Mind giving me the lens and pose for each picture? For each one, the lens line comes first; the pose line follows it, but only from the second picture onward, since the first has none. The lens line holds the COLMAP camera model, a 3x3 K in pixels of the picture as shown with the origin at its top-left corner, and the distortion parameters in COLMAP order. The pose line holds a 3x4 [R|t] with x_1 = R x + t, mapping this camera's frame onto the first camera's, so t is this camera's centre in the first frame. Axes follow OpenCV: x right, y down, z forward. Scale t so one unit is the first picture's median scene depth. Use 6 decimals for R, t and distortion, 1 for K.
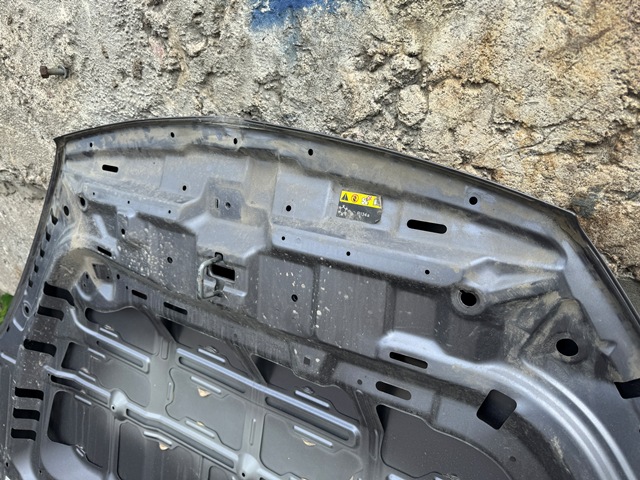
lens RADIAL K [[463.1, 0, 317.6], [0, 463.1, 241.1], [0, 0, 1]] dist [0.005969, -0.020281]
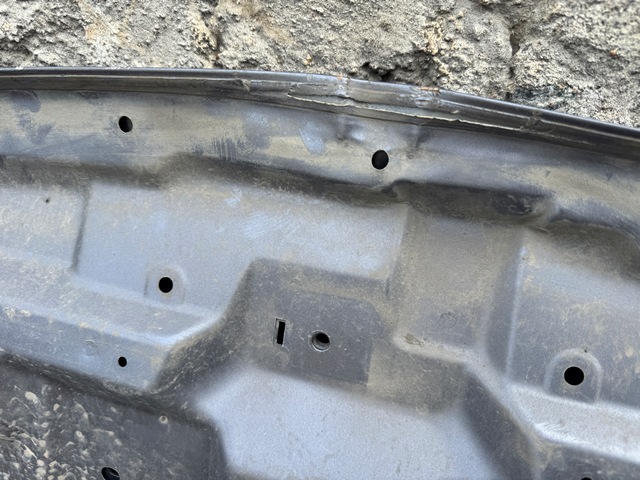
lens RADIAL K [[463.1, 0, 319.0], [0, 463.1, 234.6], [0, 0, 1]] dist [0.005969, -0.020281]
pose [[0.947487, -0.023374, 0.318940, -0.314849], [0.016540, 0.999572, 0.024121, -0.171120], [-0.319367, -0.017579, 0.947468, 0.705180]]
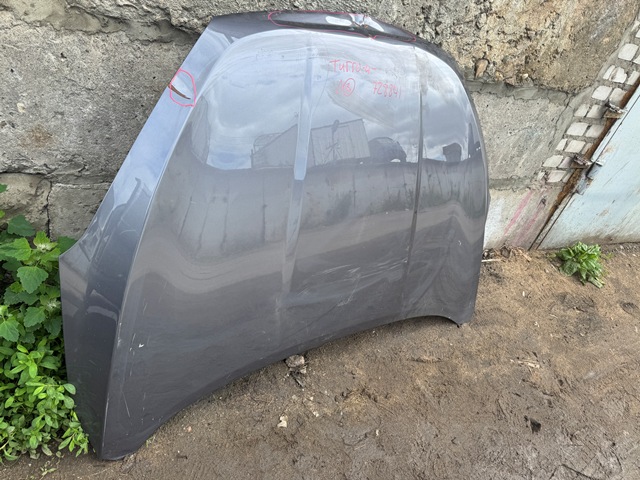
lens RADIAL K [[463.1, 0, 329.8], [0, 463.1, 245.2], [0, 0, 1]] dist [0.005969, -0.020281]
pose [[0.468308, -0.280213, 0.837954, -2.495048], [0.077585, 0.957757, 0.276915, 0.145030], [-0.880152, -0.064669, 0.470266, 0.318944]]
